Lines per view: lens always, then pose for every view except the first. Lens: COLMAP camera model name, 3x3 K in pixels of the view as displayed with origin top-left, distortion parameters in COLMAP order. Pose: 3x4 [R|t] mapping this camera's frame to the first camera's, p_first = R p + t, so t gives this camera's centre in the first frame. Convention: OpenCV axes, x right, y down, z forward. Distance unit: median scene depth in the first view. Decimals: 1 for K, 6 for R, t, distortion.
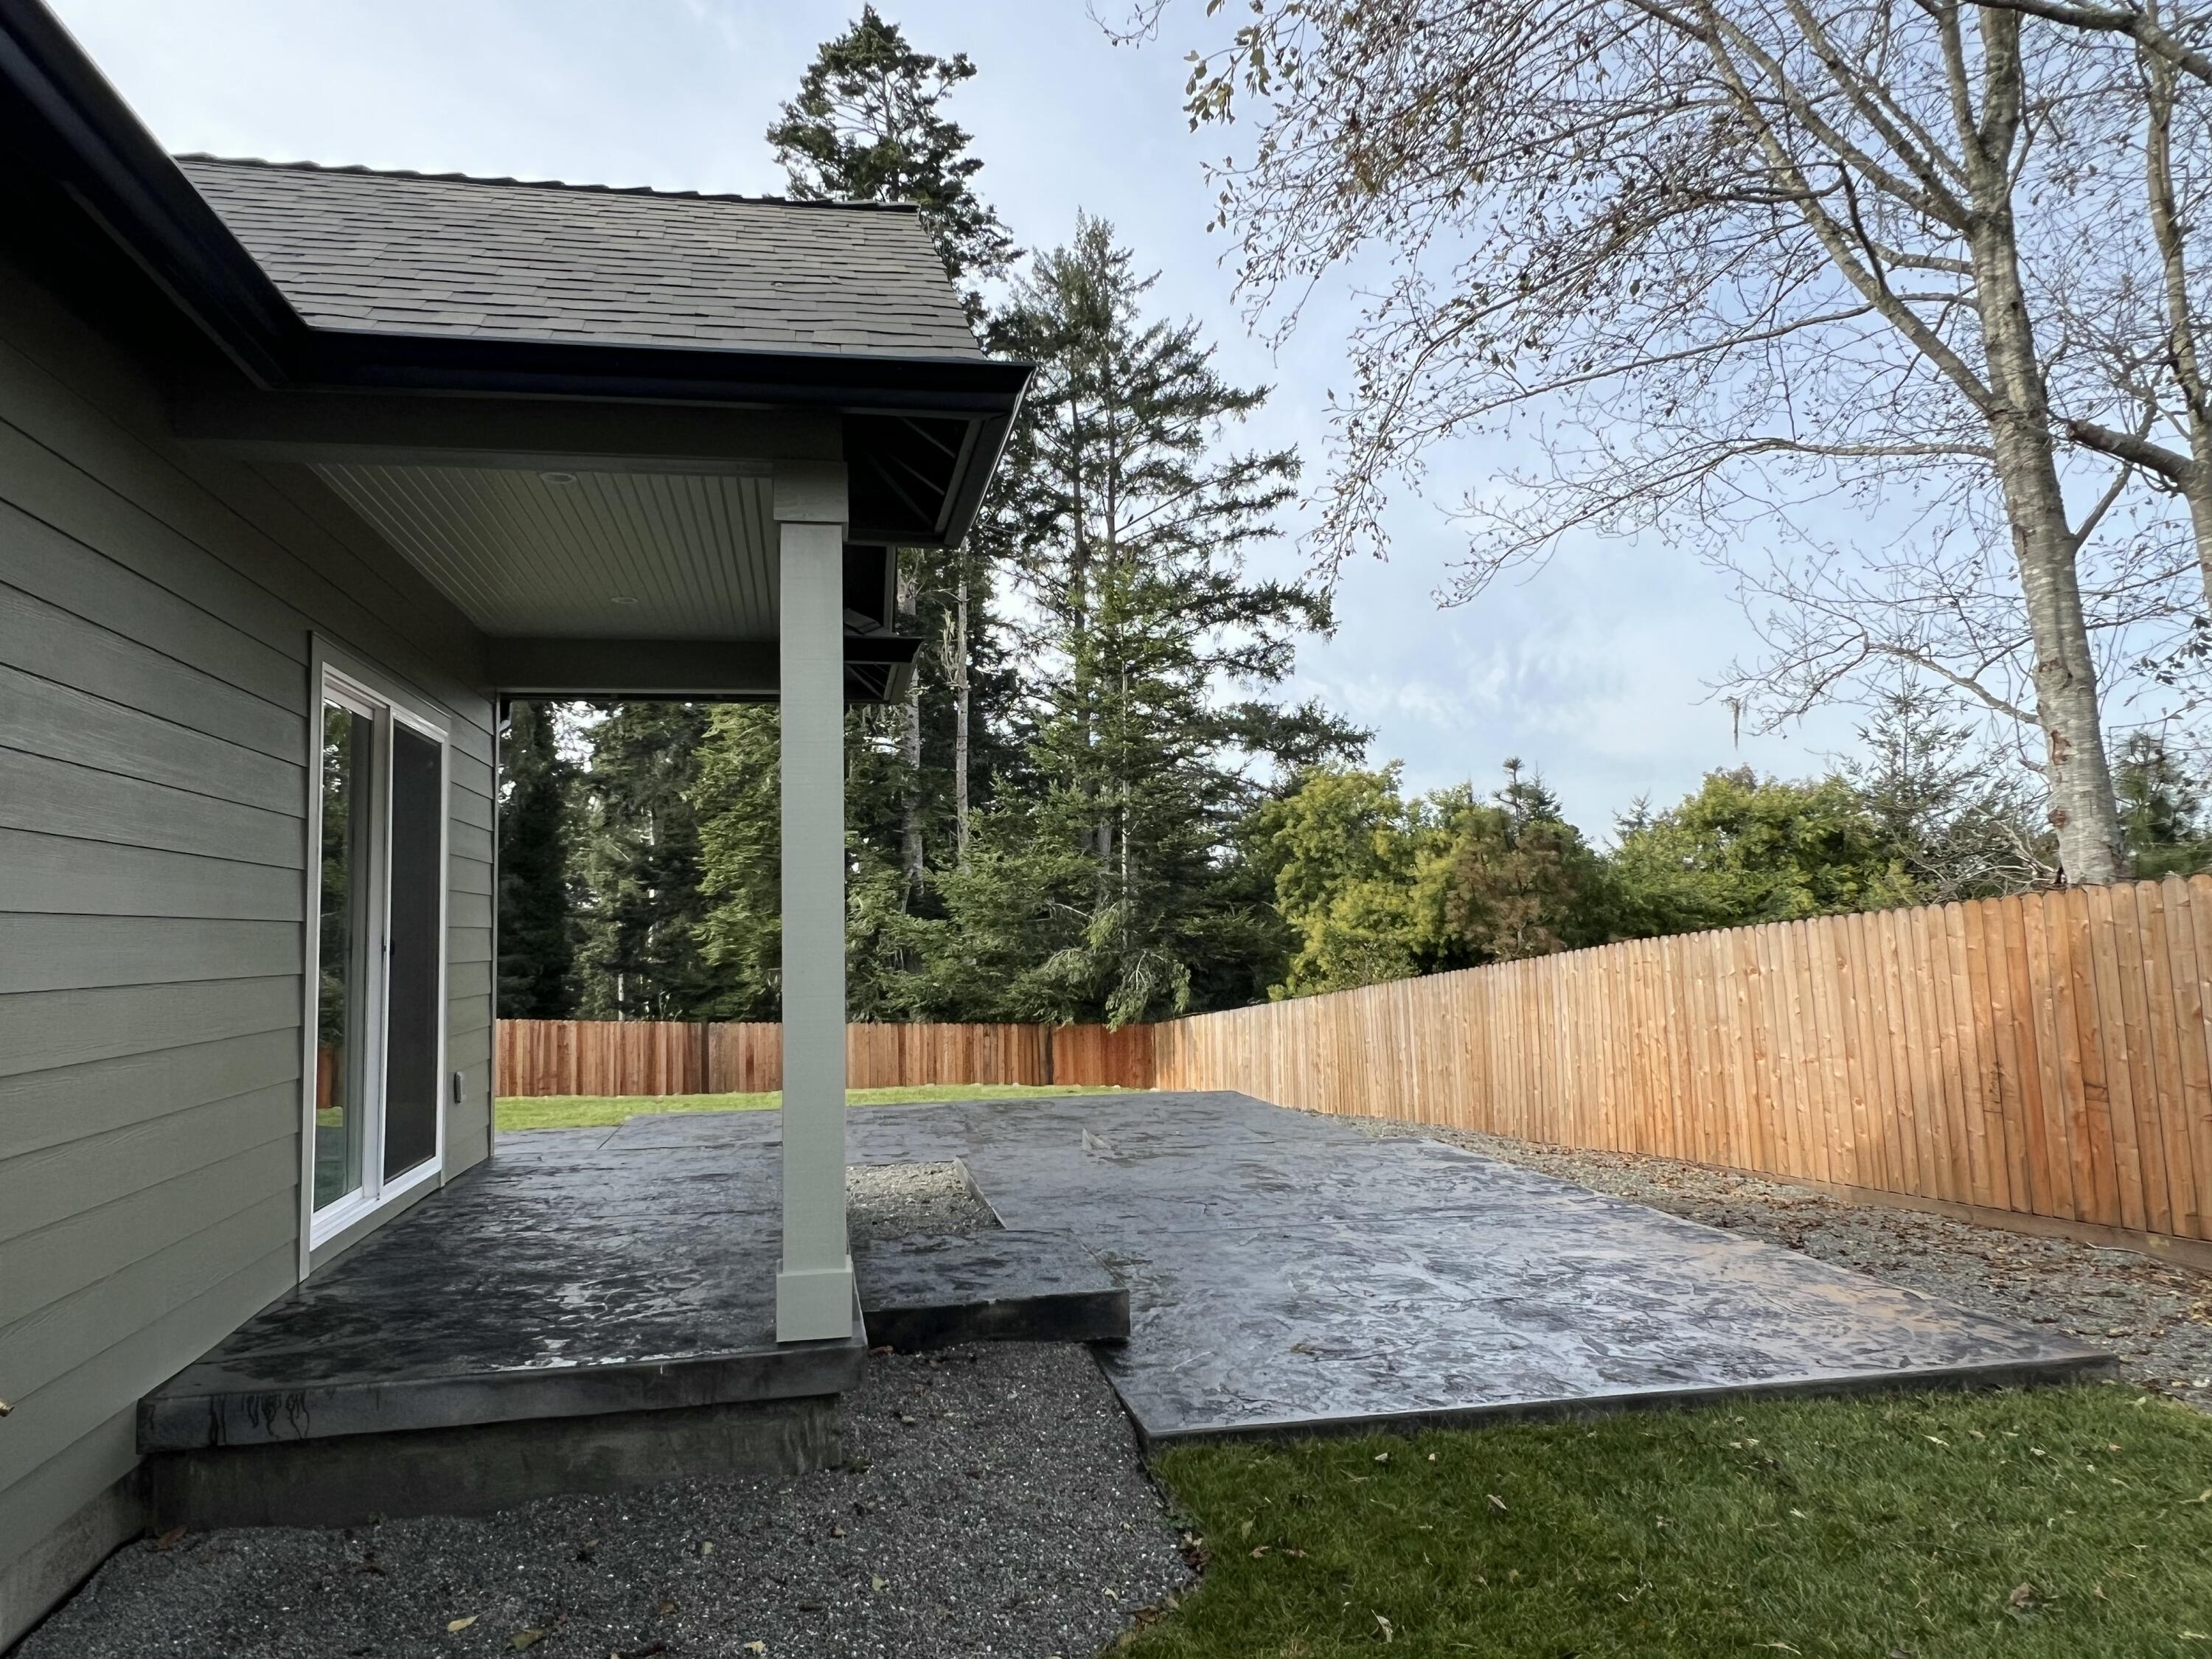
lens RADIAL K [[1433.2, 0, 1095.8], [0, 1433.2, 832.5], [0, 0, 1]] dist [-0.000474, -0.001572]
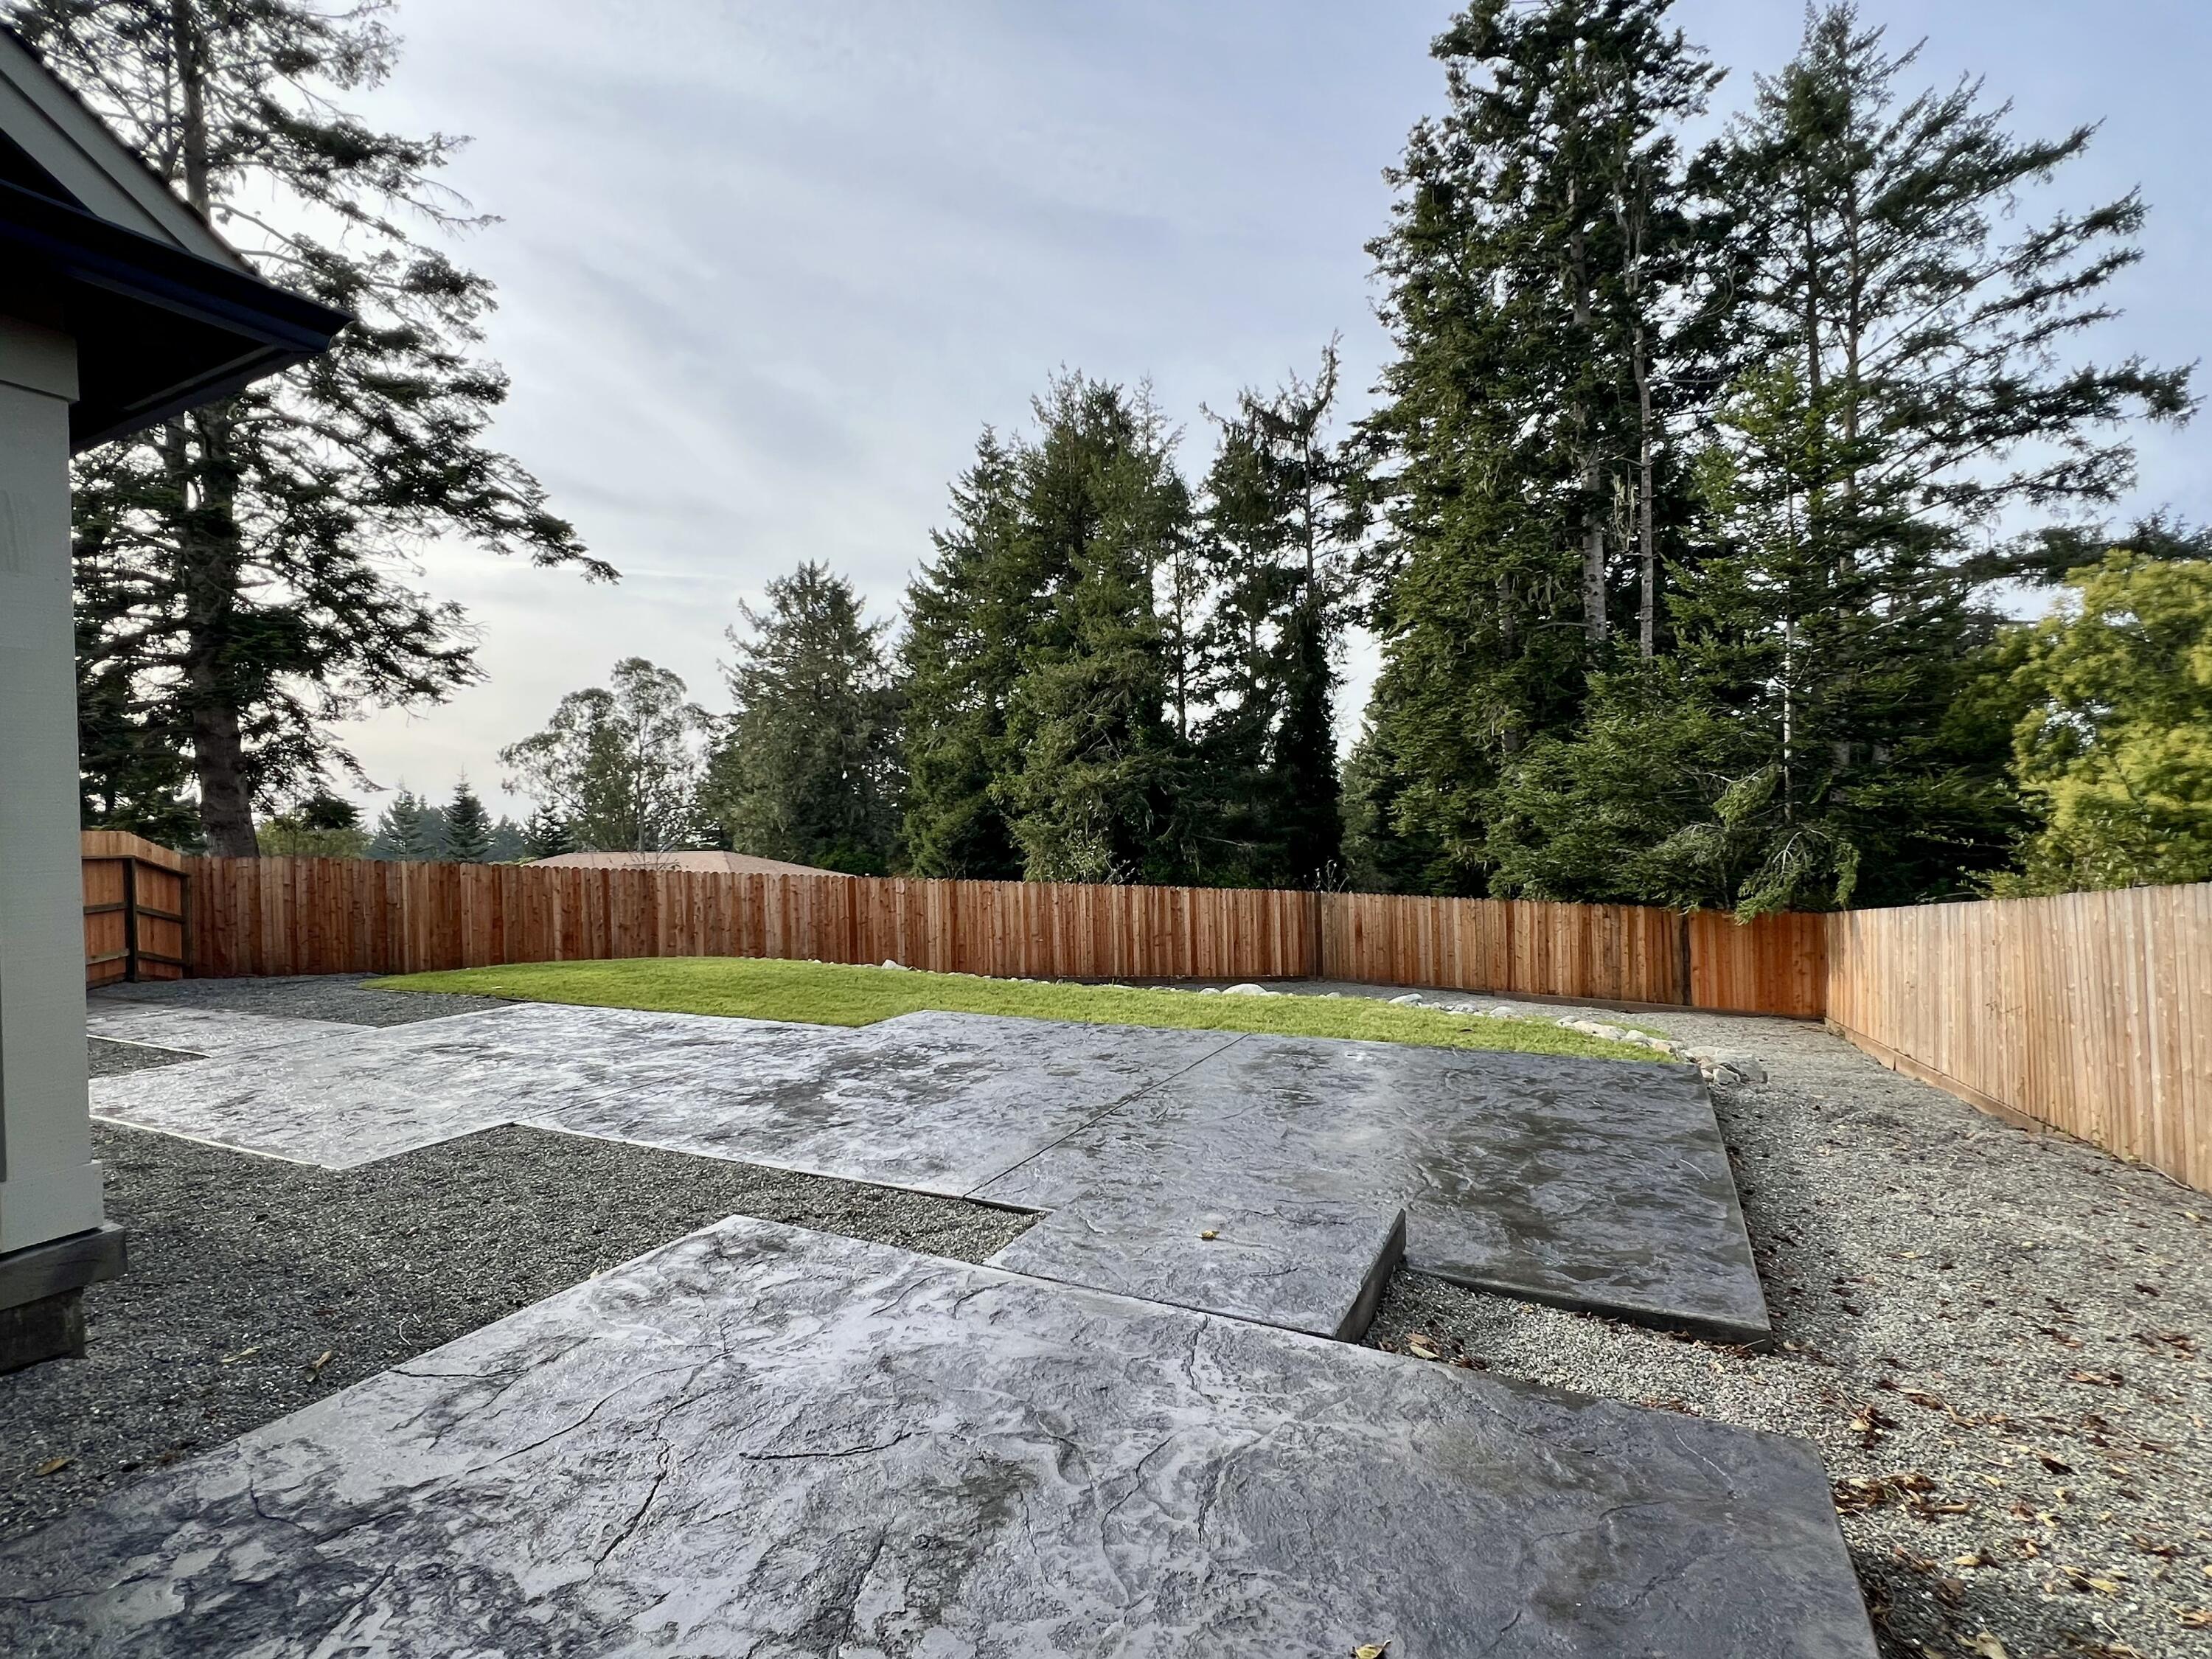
lens RADIAL K [[1065.0, 0, 1106.0], [0, 1065.0, 829.5], [0, 0, 1]] dist [0.002900, -0.000296]
pose [[0.789565, 0.003369, -0.613658, 0.054435], [0.052019, 0.996018, 0.072399, 0.011117], [0.611459, -0.089086, 0.786245, 0.158288]]
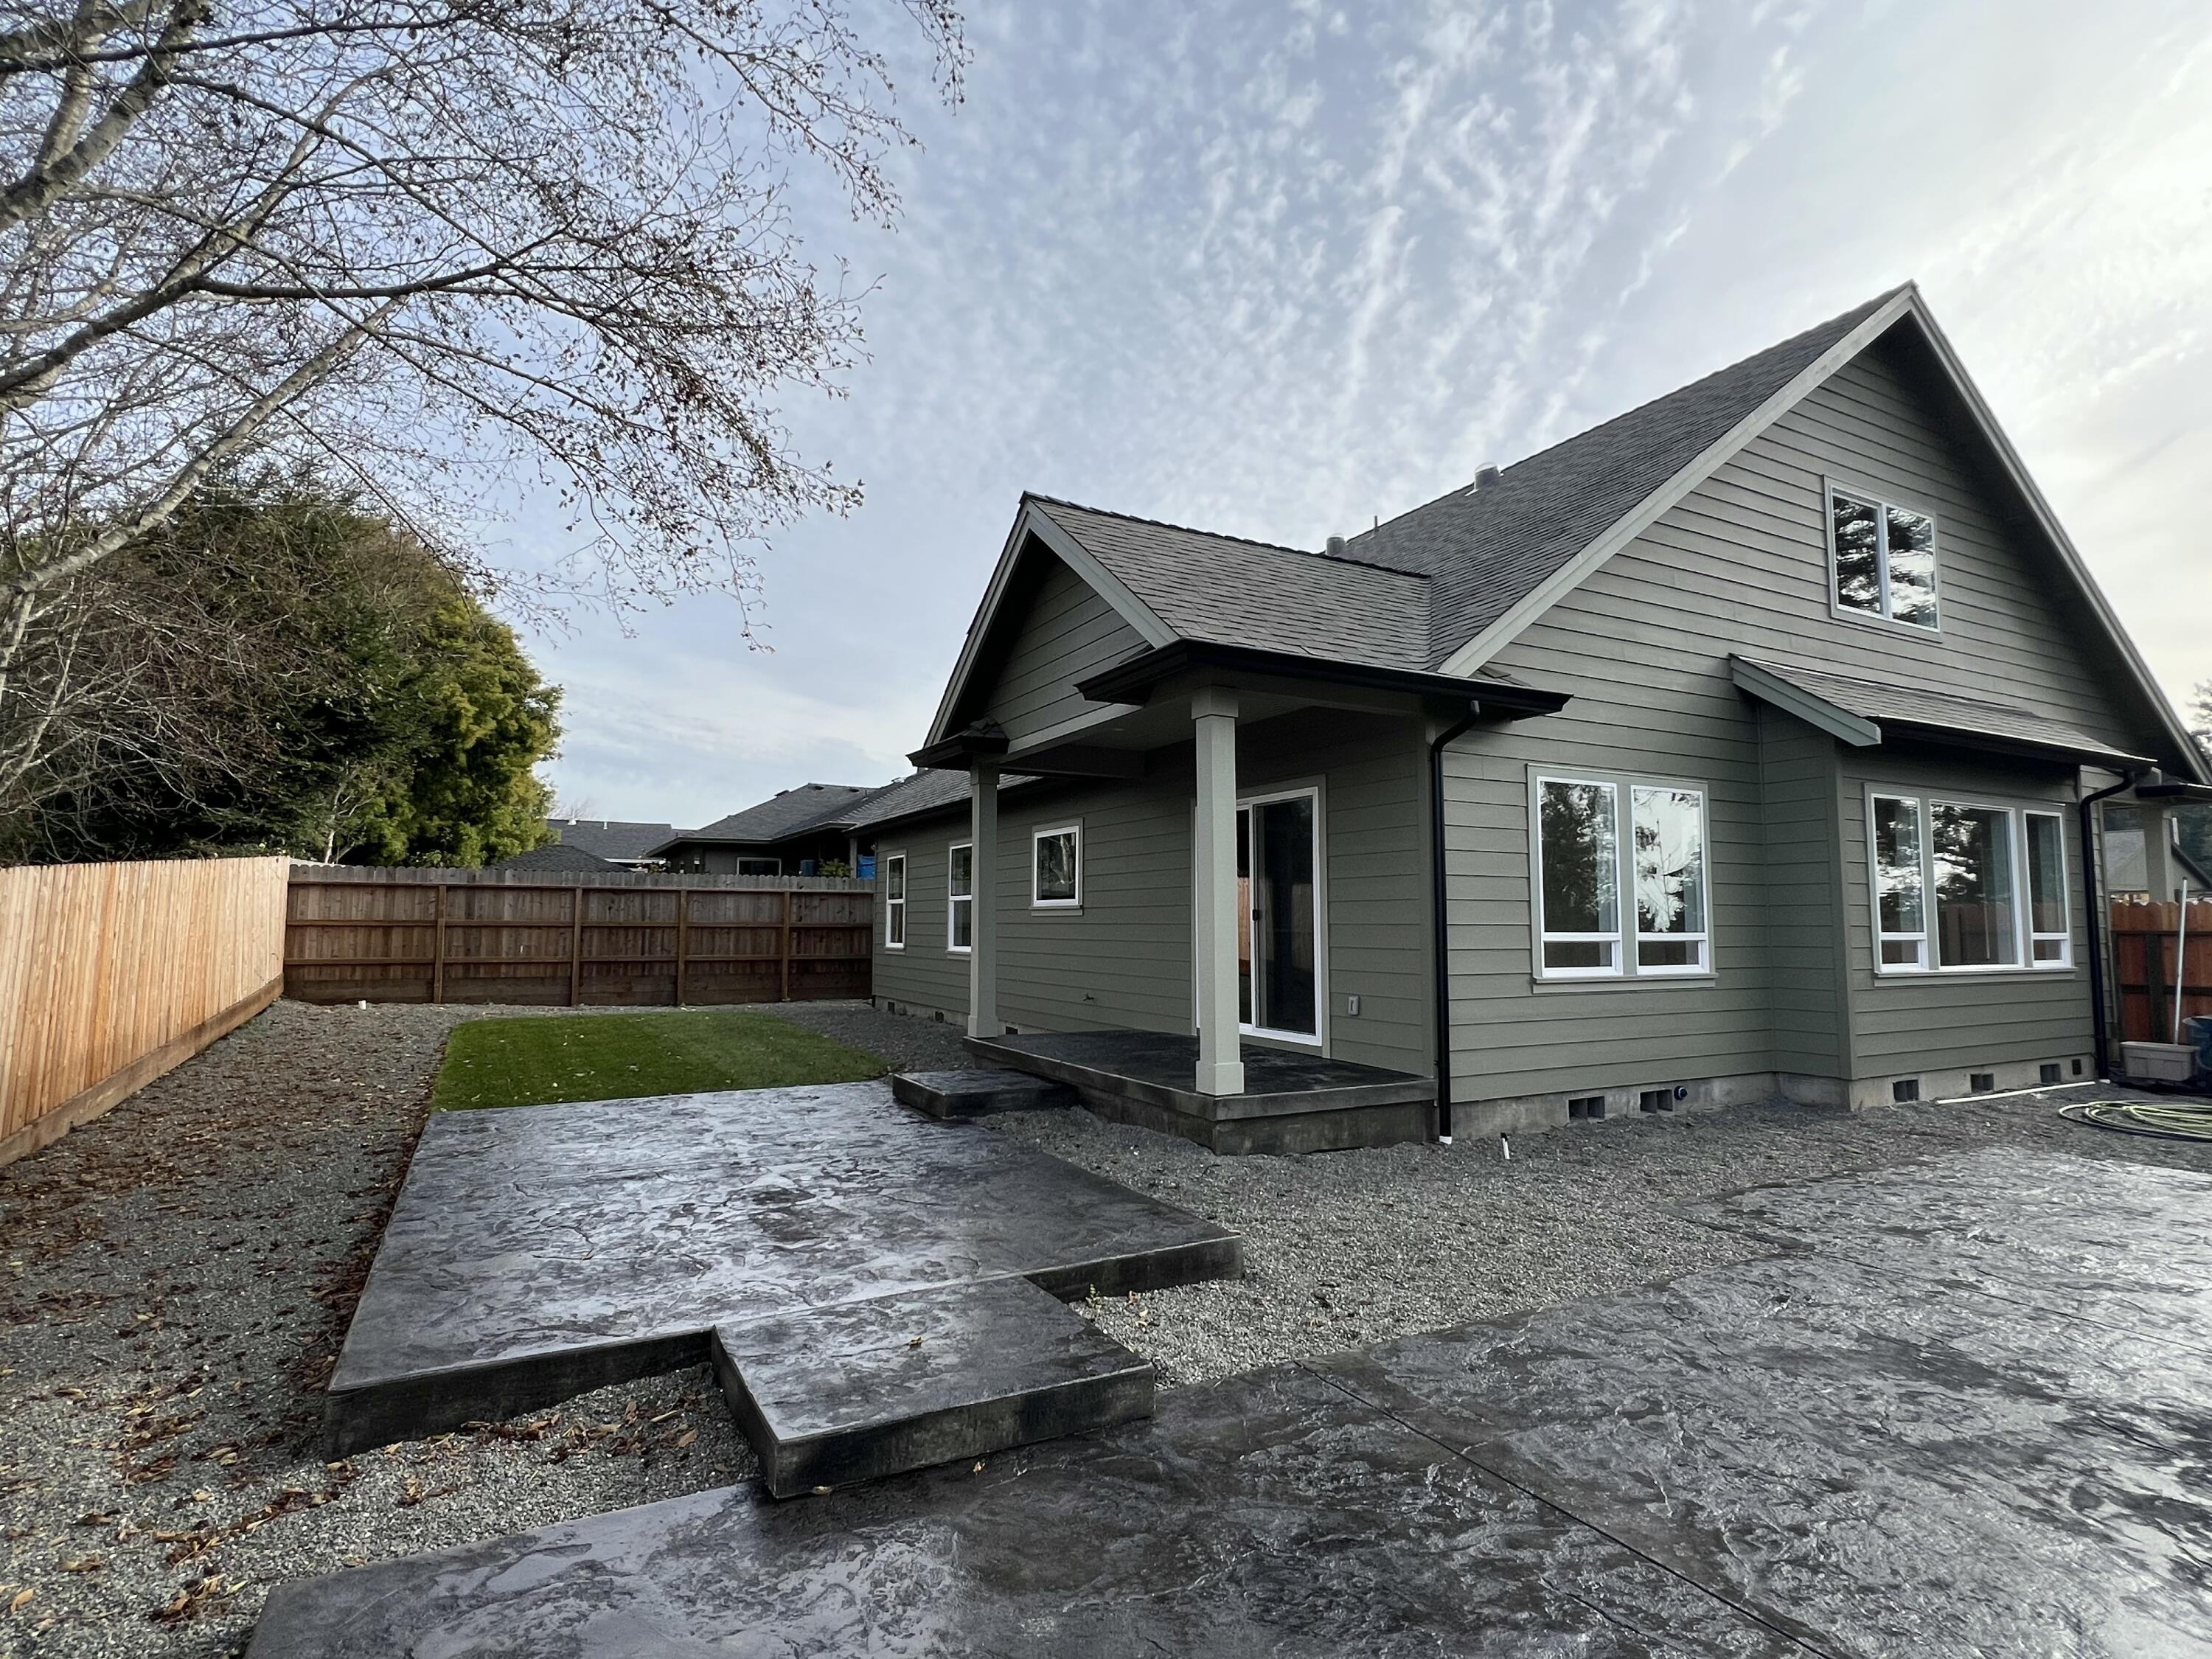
lens RADIAL K [[1114.5, 0, 1106.0], [0, 1114.5, 829.5], [0, 0, 1]] dist [-0.004112, 0.001267]
pose [[-0.956853, -0.007386, -0.290480, 0.022124], [0.036505, 0.988701, -0.145390, 0.023022], [0.288272, -0.149721, -0.945771, 0.309113]]
